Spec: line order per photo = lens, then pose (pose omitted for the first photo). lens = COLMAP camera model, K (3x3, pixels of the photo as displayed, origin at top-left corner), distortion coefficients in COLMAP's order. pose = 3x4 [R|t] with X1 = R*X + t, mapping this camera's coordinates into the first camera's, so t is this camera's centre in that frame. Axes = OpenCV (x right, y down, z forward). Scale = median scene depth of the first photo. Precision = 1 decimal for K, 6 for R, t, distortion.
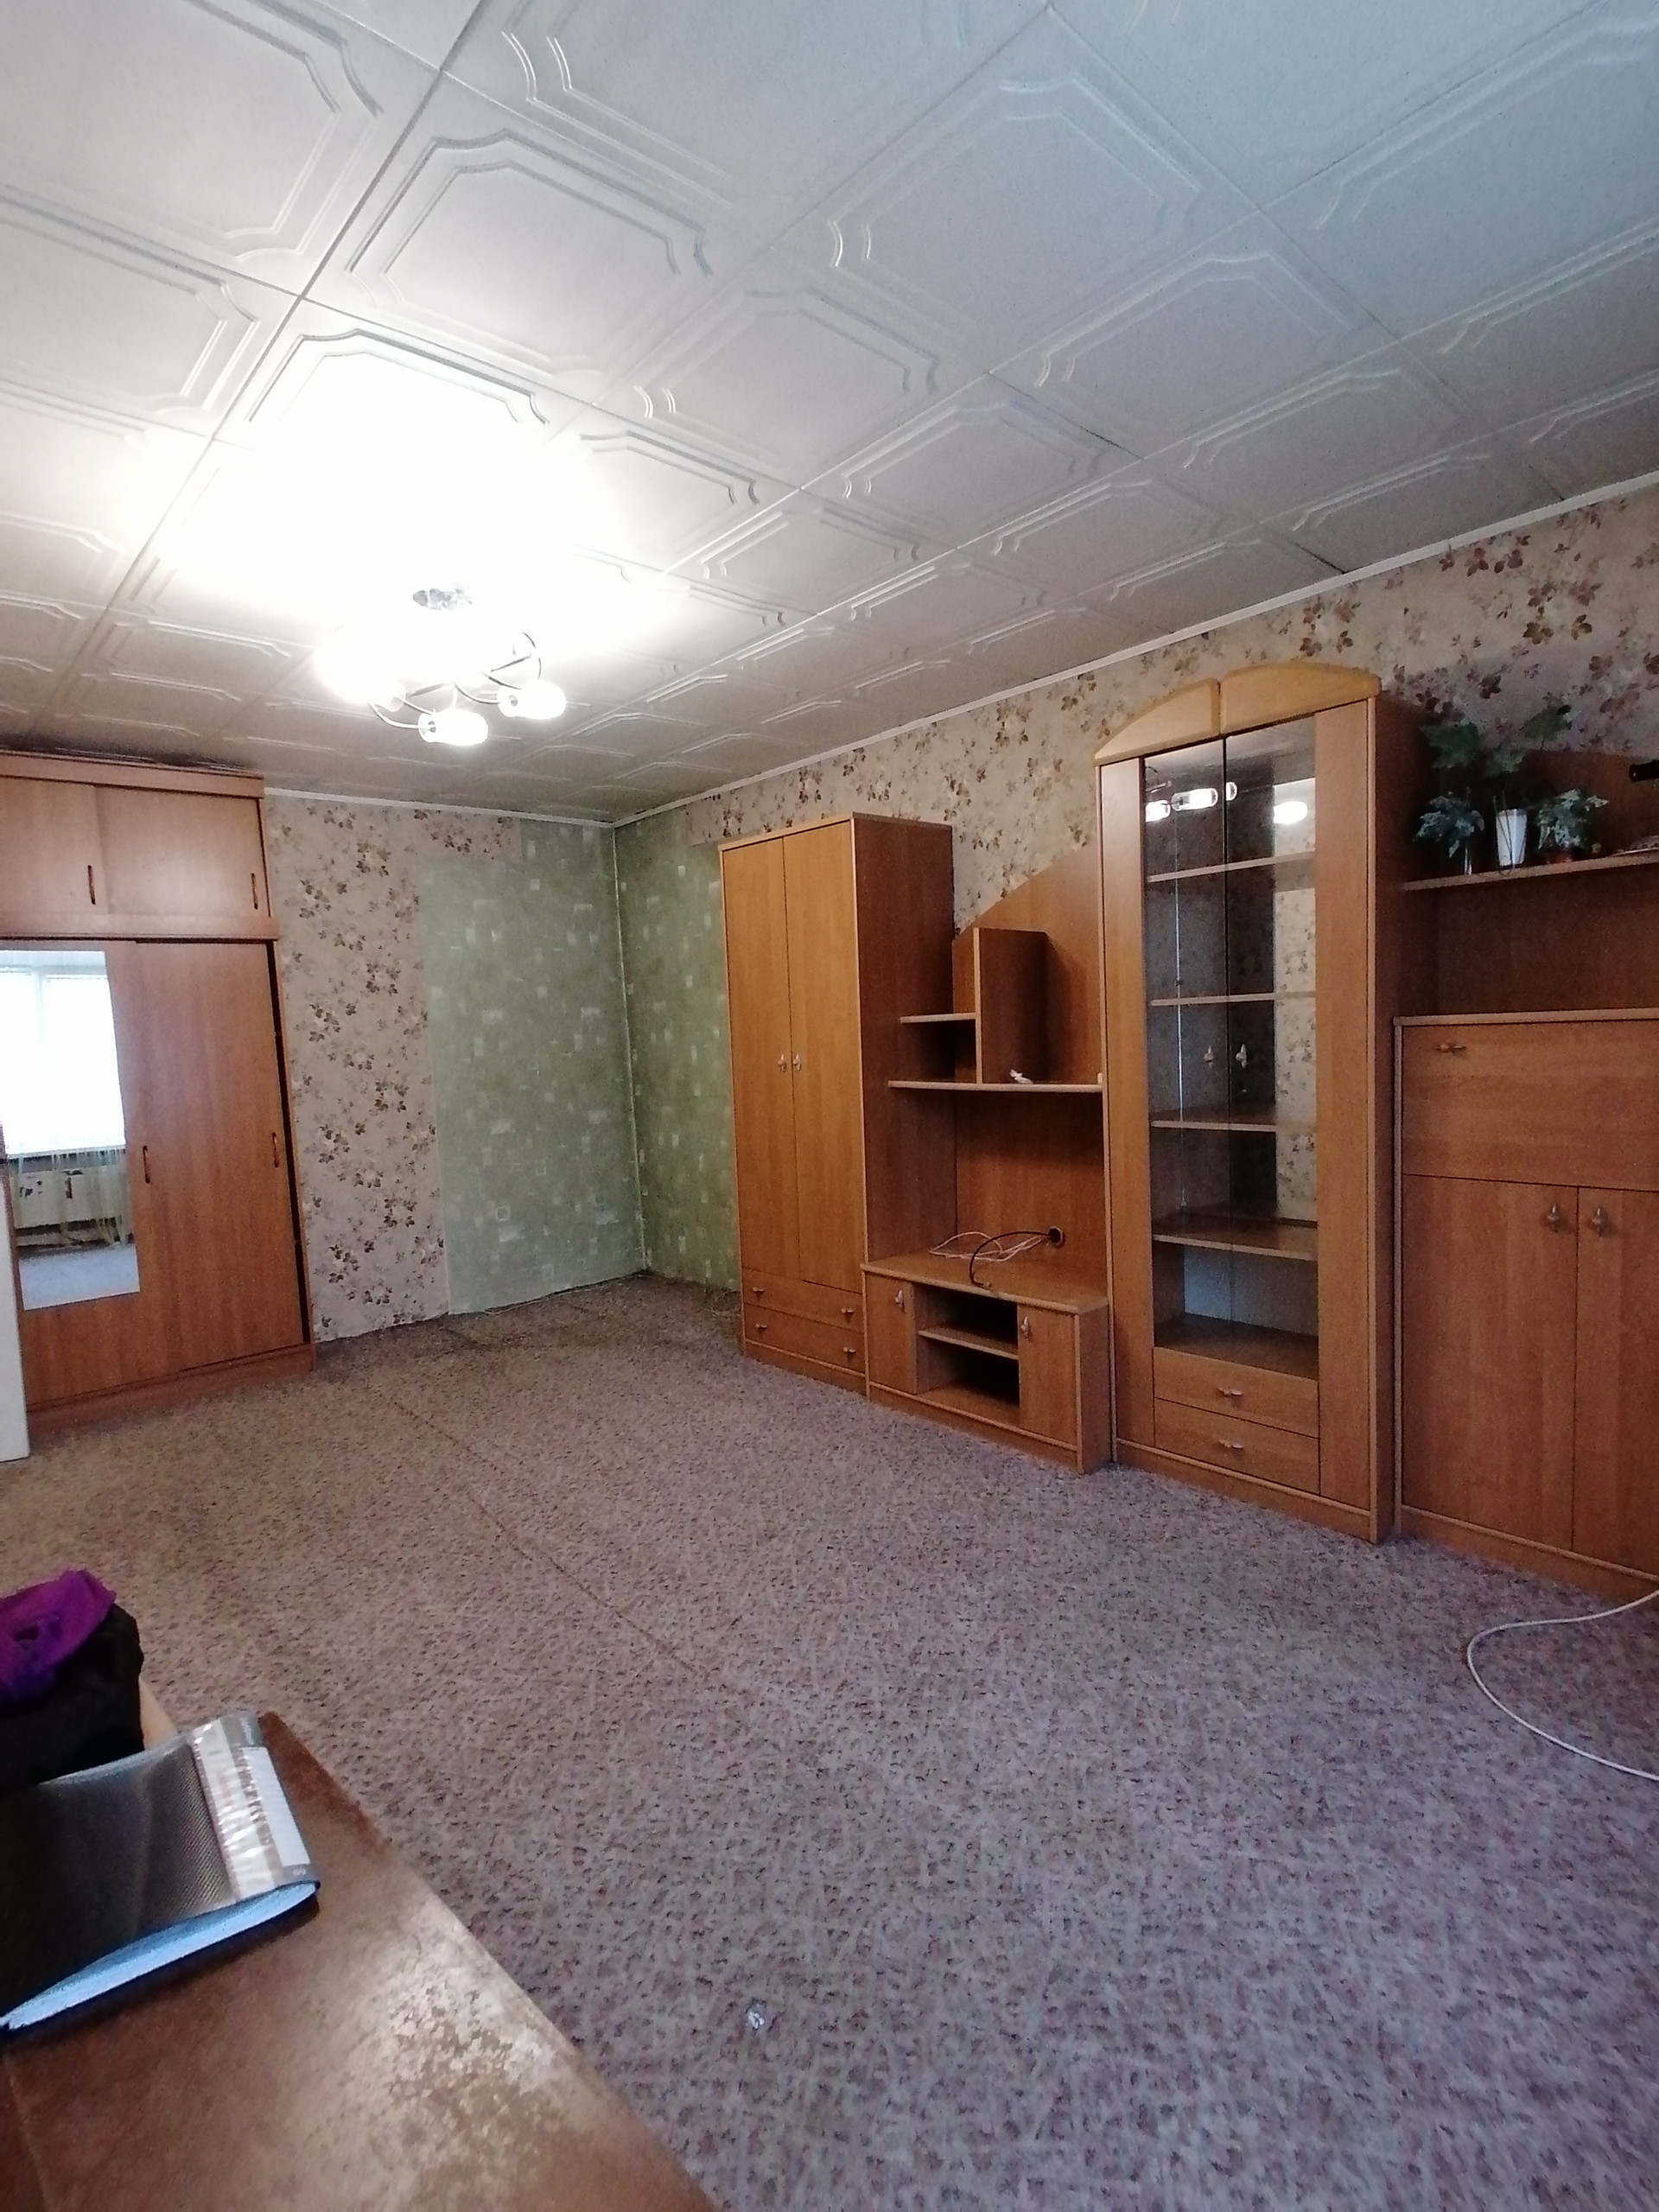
lens RADIAL K [[1118.7, 0, 808.6], [0, 1118.7, 1113.0], [0, 0, 1]] dist [0.028750, -0.017639]
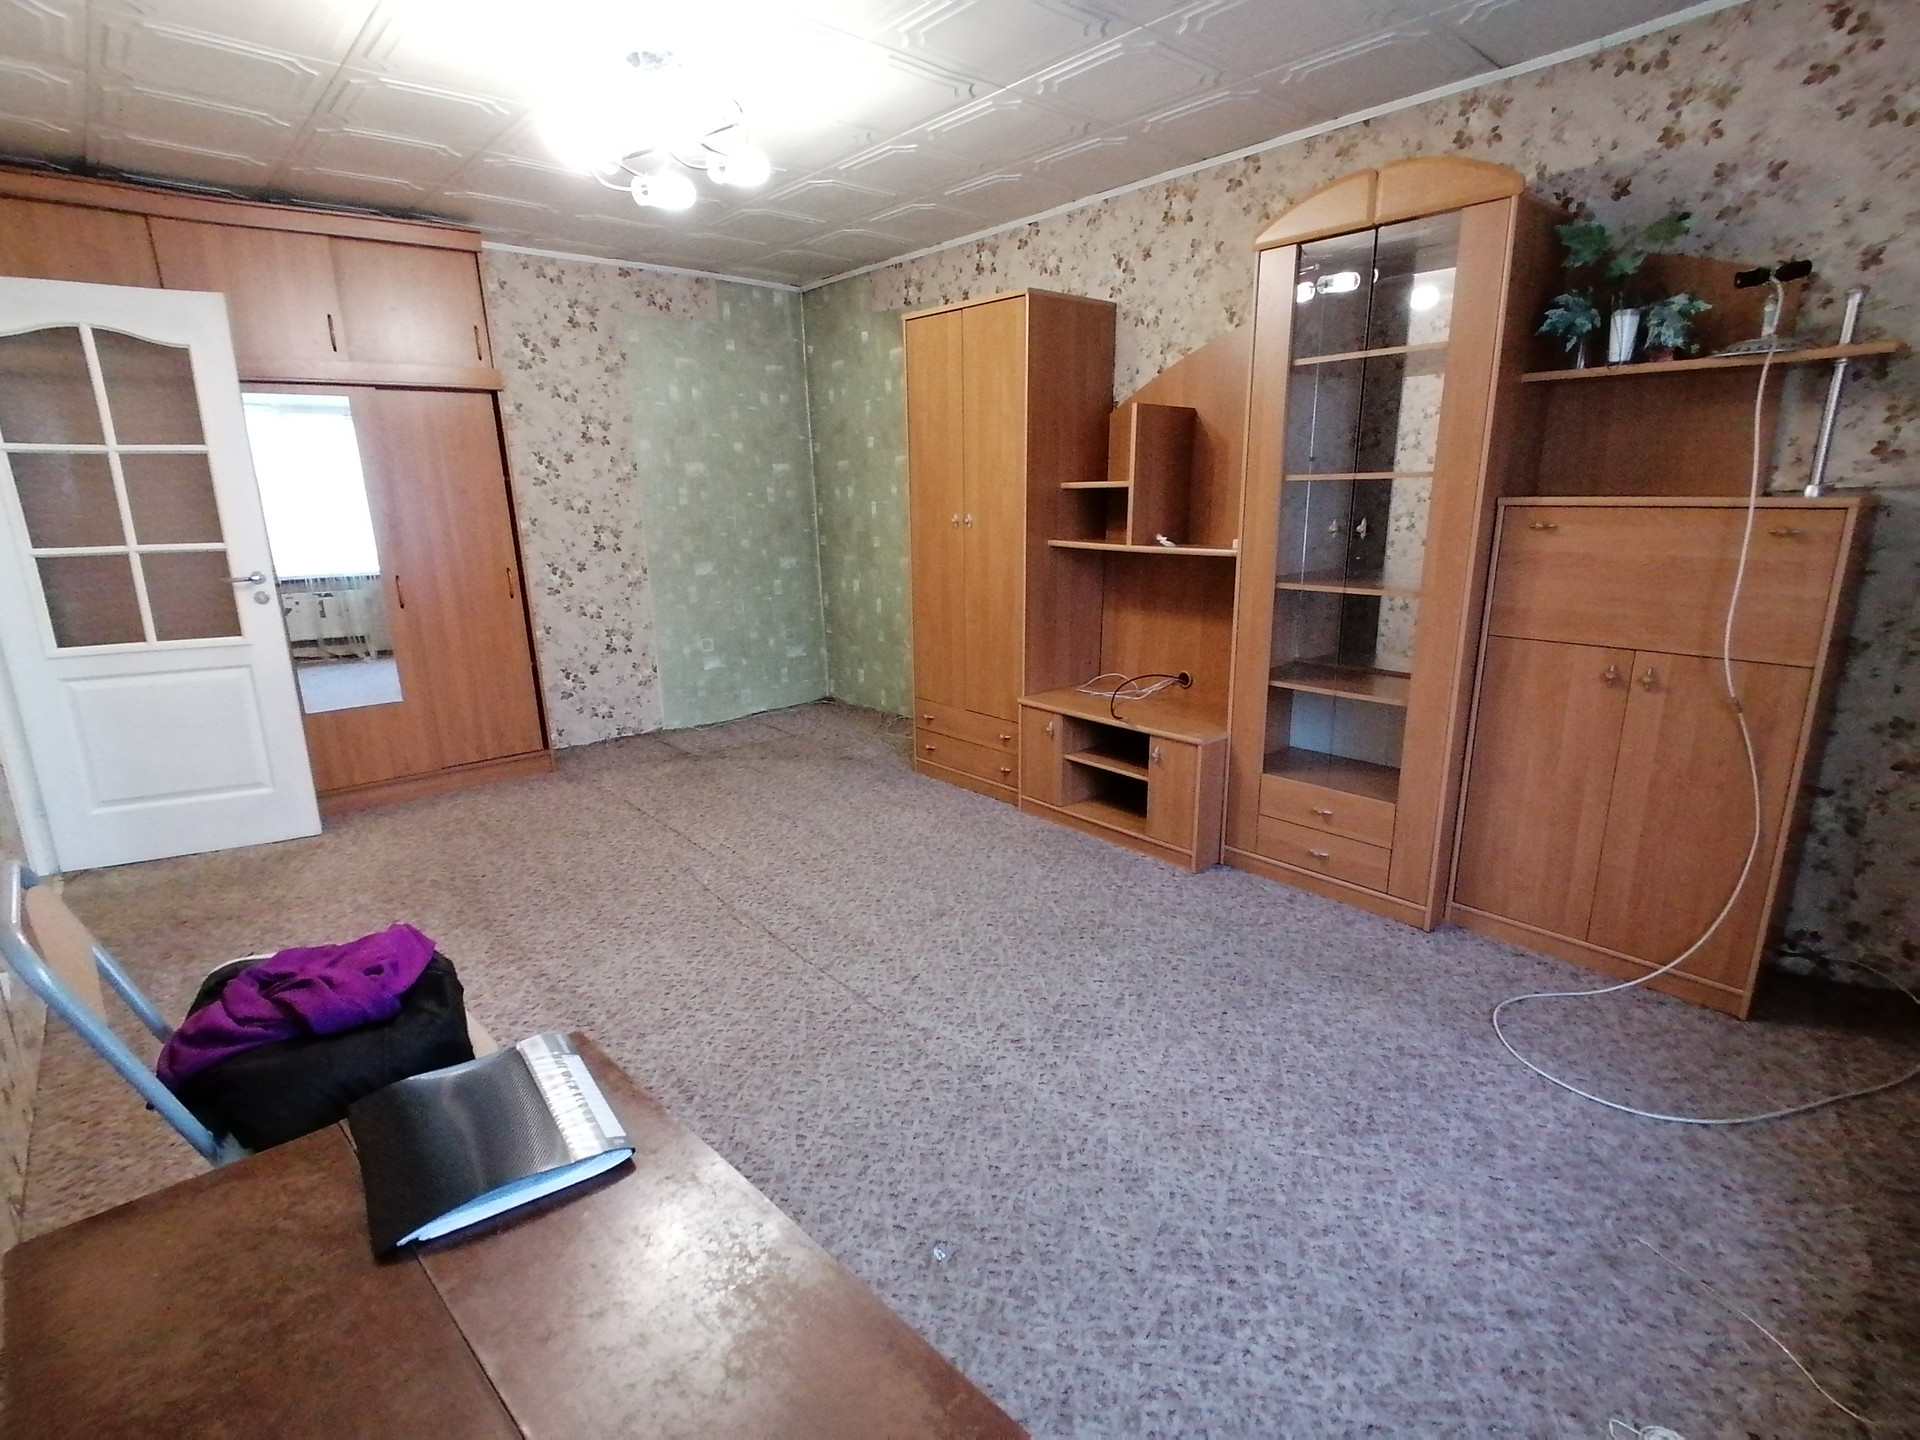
lens RADIAL K [[971.1, 0, 967.5], [0, 971.1, 739.4], [0, 0, 1]] dist [0.028750, -0.017639]
pose [[0.999516, 0.028565, 0.012351, -0.023887], [-0.030319, 0.983299, 0.179452, -0.005190], [-0.007019, -0.179739, 0.983689, -0.018161]]
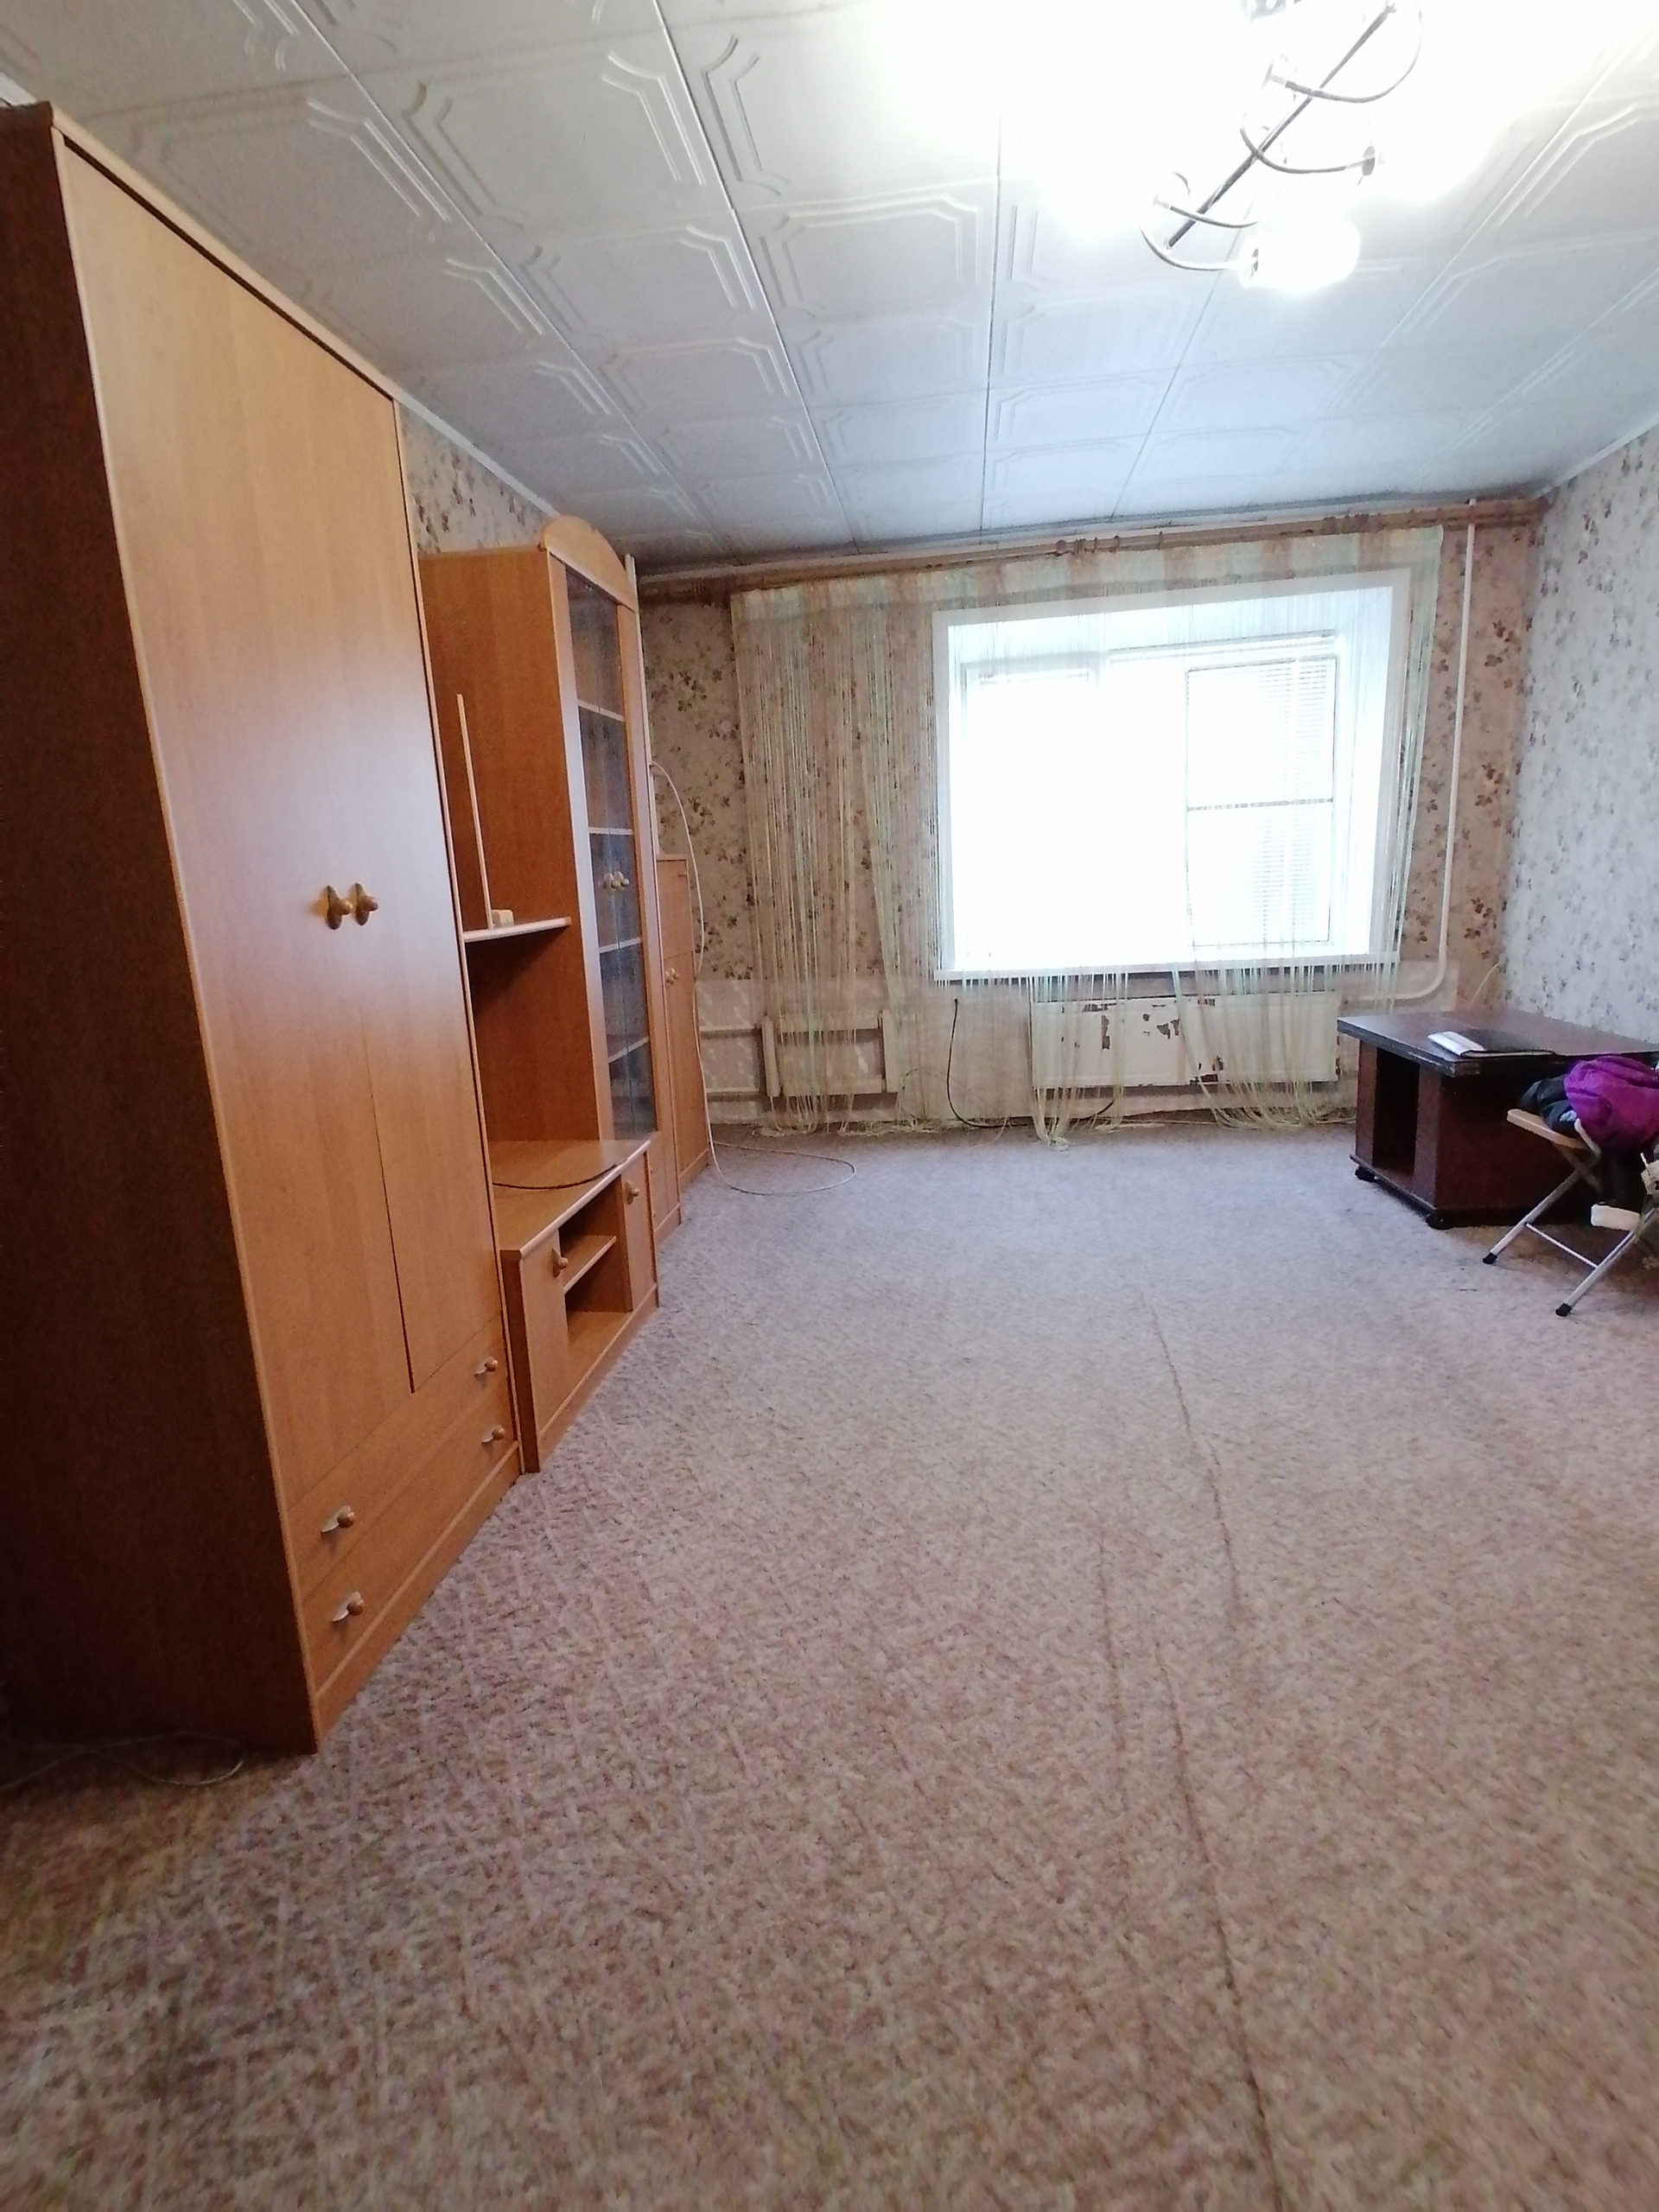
lens RADIAL K [[1118.7, 0, 798.0], [0, 1118.7, 1112.8], [0, 0, 1]] dist [0.028750, -0.017639]
pose [[-0.651000, -0.085424, 0.754256, -0.643597], [0.138412, 0.963630, 0.228601, -0.063545], [-0.746352, 0.253217, -0.615499, 1.647240]]
